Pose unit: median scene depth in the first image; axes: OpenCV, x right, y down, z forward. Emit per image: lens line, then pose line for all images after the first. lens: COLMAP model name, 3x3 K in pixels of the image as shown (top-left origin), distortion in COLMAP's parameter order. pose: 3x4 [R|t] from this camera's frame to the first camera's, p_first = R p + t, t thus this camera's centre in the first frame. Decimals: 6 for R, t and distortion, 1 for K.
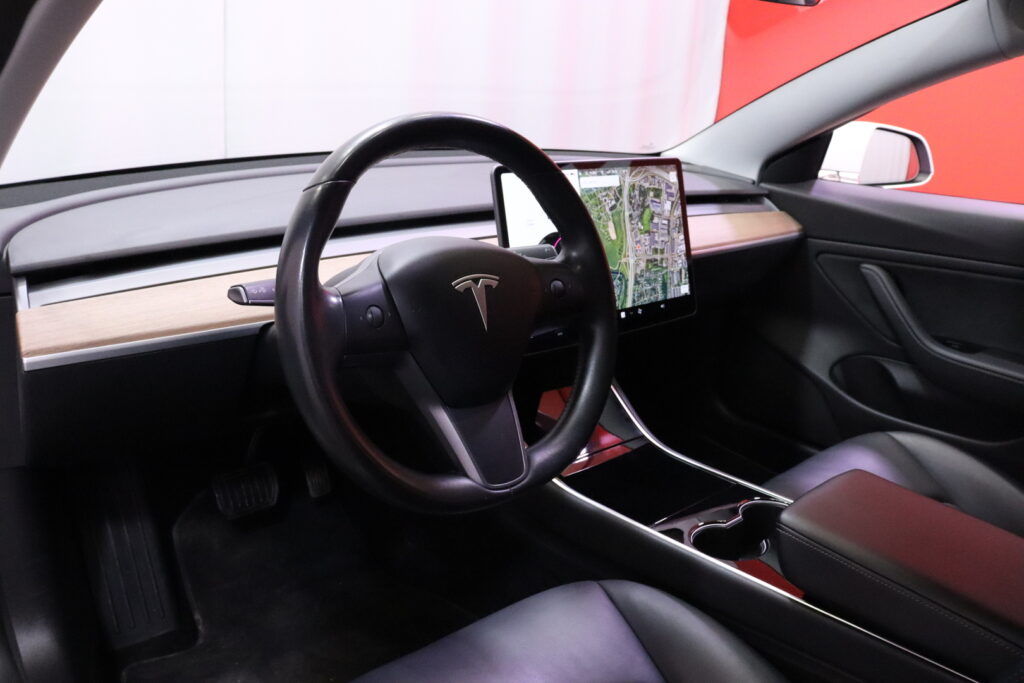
lens RADIAL K [[815.7, 0, 512.0], [0, 815.7, 341.5], [0, 0, 1]] dist [-0.180345, 0.159567]
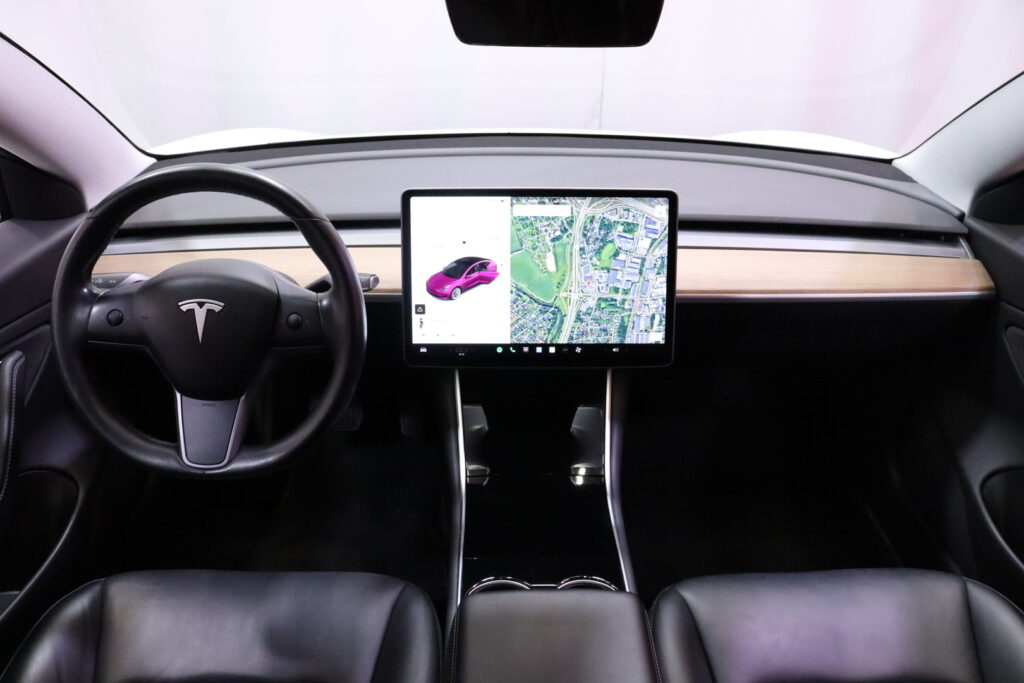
lens RADIAL K [[815.7, 0, 512.0], [0, 815.7, 341.5], [0, 0, 1]] dist [-0.180345, 0.159567]
pose [[0.768261, 0.236206, -0.594964, 0.659078], [-0.175346, 0.971535, 0.159289, -0.184022], [0.615653, -0.018051, 0.787810, 0.200854]]
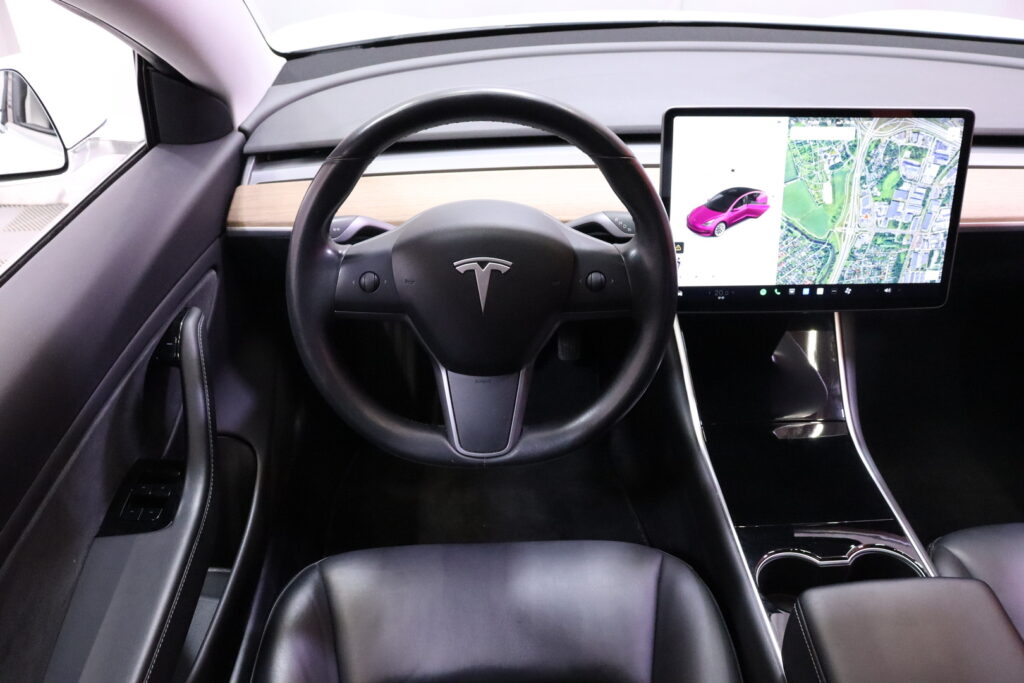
lens RADIAL K [[815.7, 0, 512.0], [0, 815.7, 341.5], [0, 0, 1]] dist [-0.180345, 0.159567]
pose [[0.779416, 0.309372, -0.544794, 0.349540], [-0.158250, 0.938592, 0.306597, -0.185114], [0.606192, -0.152753, 0.780512, 0.132093]]
